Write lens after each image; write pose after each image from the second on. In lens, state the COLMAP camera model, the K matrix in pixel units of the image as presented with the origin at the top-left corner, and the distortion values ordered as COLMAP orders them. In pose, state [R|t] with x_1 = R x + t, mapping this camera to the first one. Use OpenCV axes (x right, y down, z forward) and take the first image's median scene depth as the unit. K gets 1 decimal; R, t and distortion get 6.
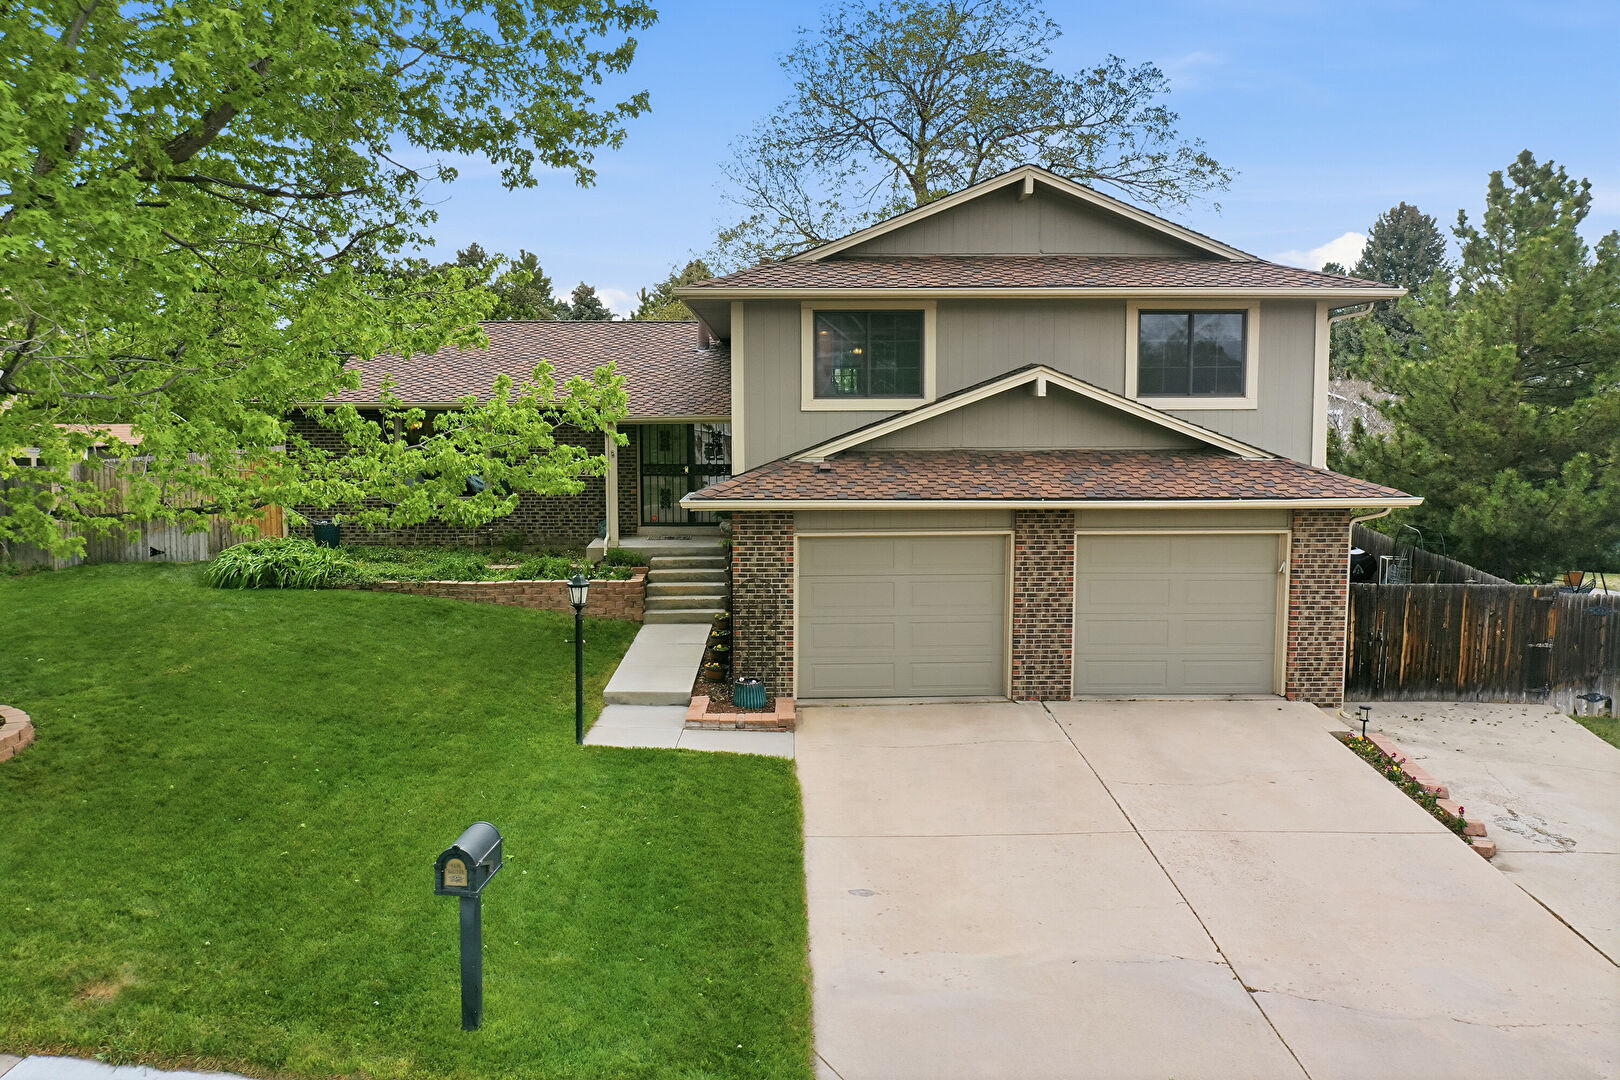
lens RADIAL K [[1254.5, 0, 810.8], [0, 1254.5, 537.0], [0, 0, 1]] dist [-0.043171, 0.004151]
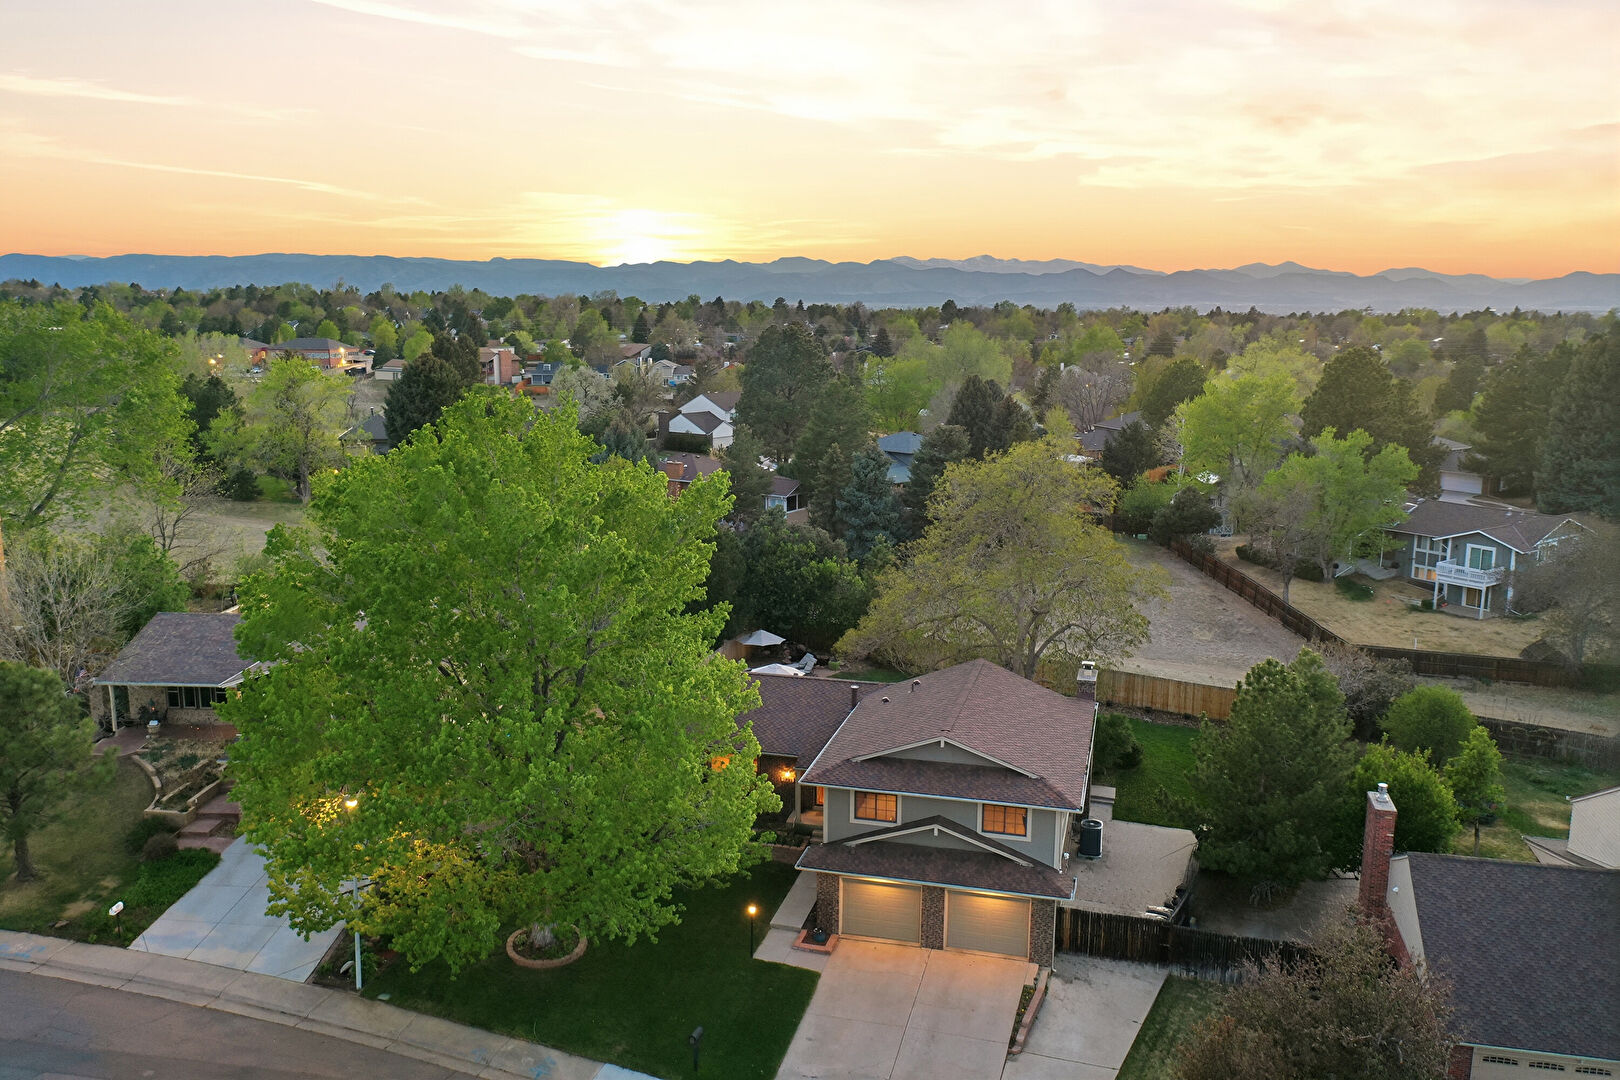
lens RADIAL K [[1254.5, 0, 809.5], [0, 1254.5, 539.8], [0, 0, 1]] dist [-0.043171, 0.004151]
pose [[0.958863, 0.053507, -0.278780, 0.623036], [-0.029241, 0.995468, 0.090489, -0.946241], [0.282359, -0.078615, 0.956082, -1.486044]]
